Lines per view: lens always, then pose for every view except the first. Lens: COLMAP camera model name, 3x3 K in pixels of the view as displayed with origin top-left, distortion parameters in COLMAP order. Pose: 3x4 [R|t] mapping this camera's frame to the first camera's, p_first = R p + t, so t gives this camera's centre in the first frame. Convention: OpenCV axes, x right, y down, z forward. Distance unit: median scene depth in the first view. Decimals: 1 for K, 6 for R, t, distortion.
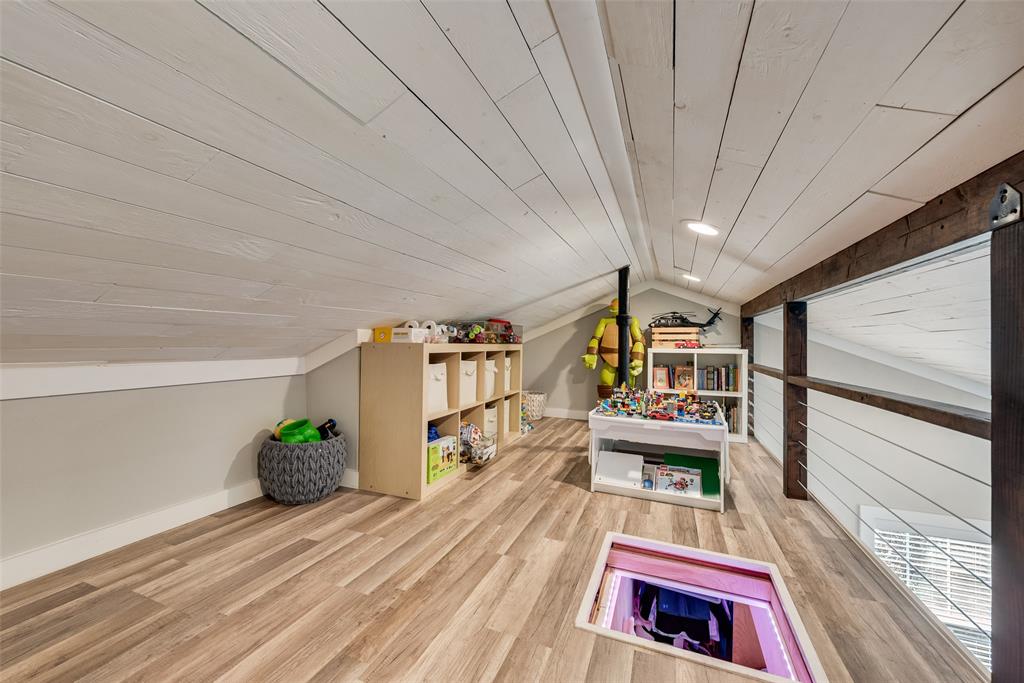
lens RADIAL K [[402.3, 0, 506.6], [0, 402.3, 344.3], [0, 0, 1]] dist [0.012398, -0.000134]
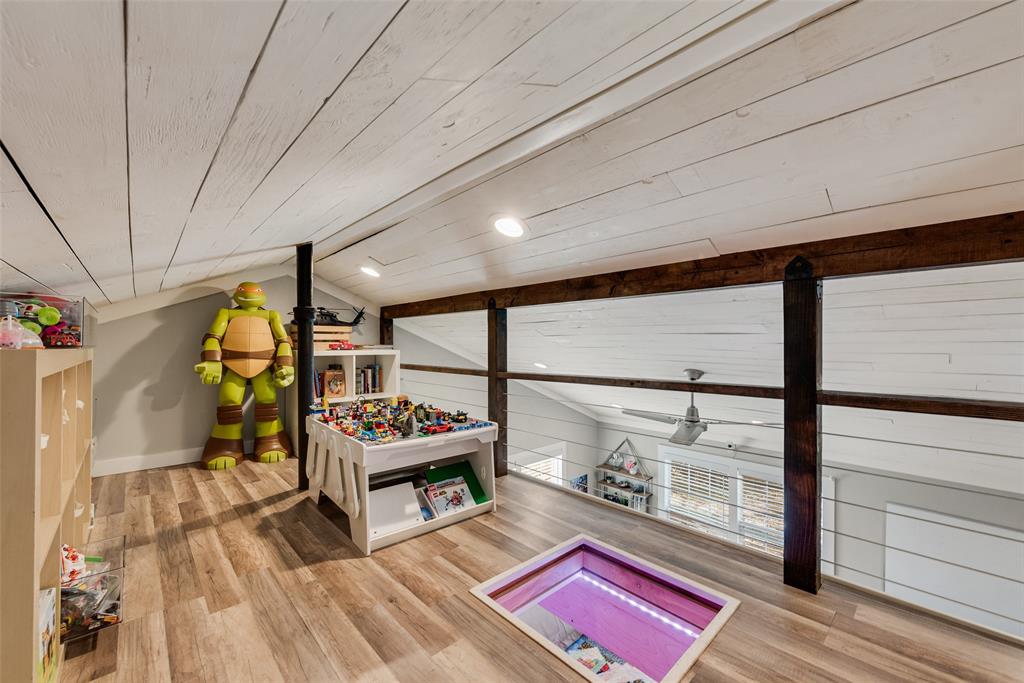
lens RADIAL K [[402.3, 0, 506.6], [0, 402.3, 344.3], [0, 0, 1]] dist [0.012398, -0.000134]
pose [[0.421944, -0.004762, 0.906609, -0.264493], [0.005402, 0.999982, 0.002738, -0.003848], [-0.906606, 0.003742, 0.421962, 0.389656]]
